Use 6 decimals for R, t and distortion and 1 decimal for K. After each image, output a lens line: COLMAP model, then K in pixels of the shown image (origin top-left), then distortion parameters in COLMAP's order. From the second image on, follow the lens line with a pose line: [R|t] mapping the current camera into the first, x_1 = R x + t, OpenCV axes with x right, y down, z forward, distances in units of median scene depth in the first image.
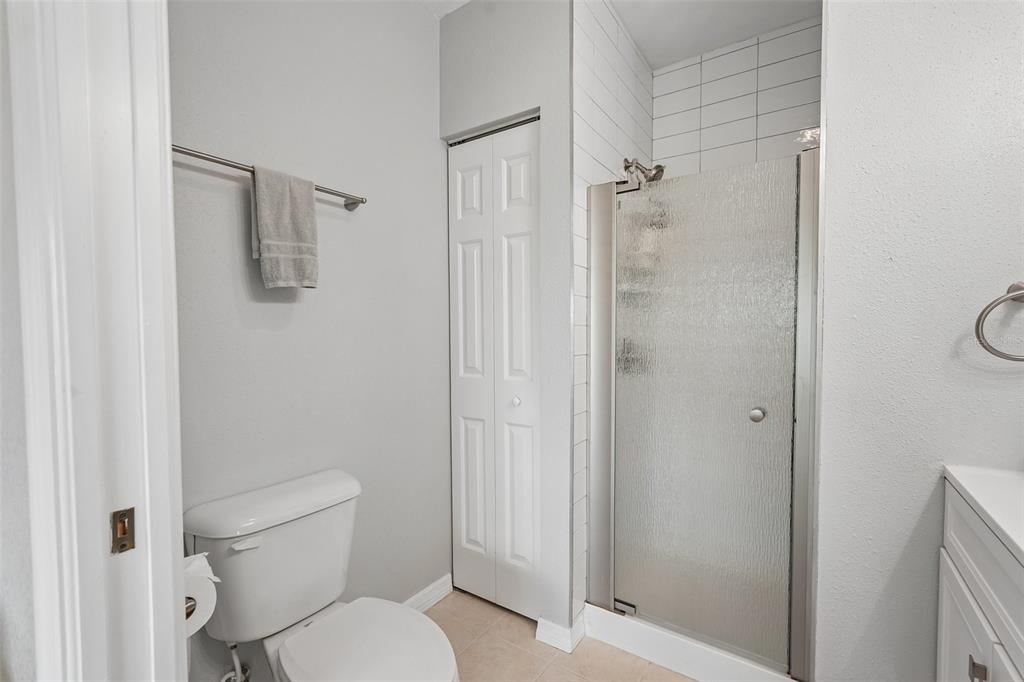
lens RADIAL K [[450.4, 0, 512.4], [0, 450.4, 344.6], [0, 0, 1]] dist [-0.008619, 0.001383]
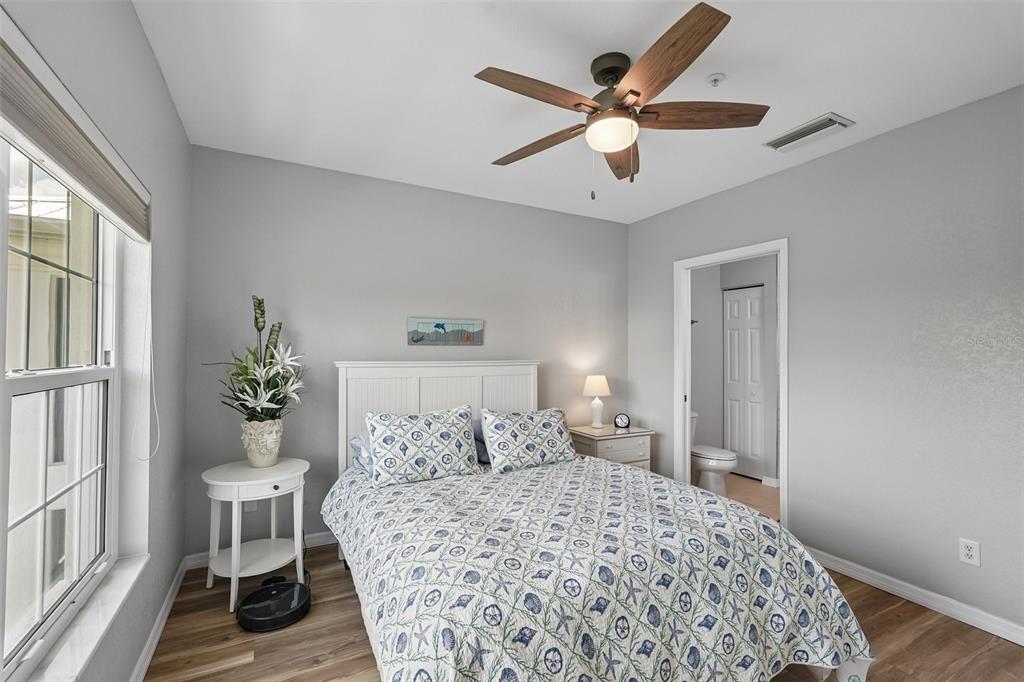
lens RADIAL K [[450.4, 0, 512.4], [0, 450.4, 344.6], [0, 0, 1]] dist [-0.008619, 0.001383]
pose [[0.883907, 0.002592, -0.467656, -0.010987], [-0.023820, 0.998936, -0.039485, -0.014222], [0.467056, 0.046041, 0.883028, -1.888296]]
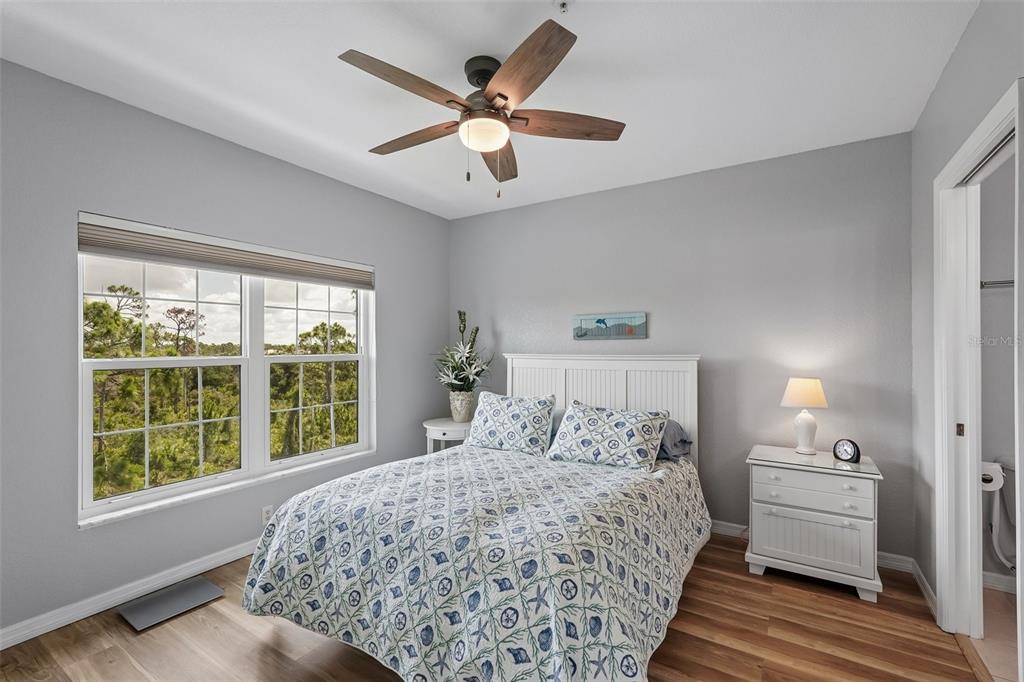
lens RADIAL K [[450.4, 0, 512.4], [0, 450.4, 344.6], [0, 0, 1]] dist [-0.008619, 0.001383]
pose [[0.027765, 0.000811, -0.999614, 0.792802], [-0.028445, 0.999595, 0.000021, -0.045558], [0.999210, 0.028433, 0.027777, -0.820450]]
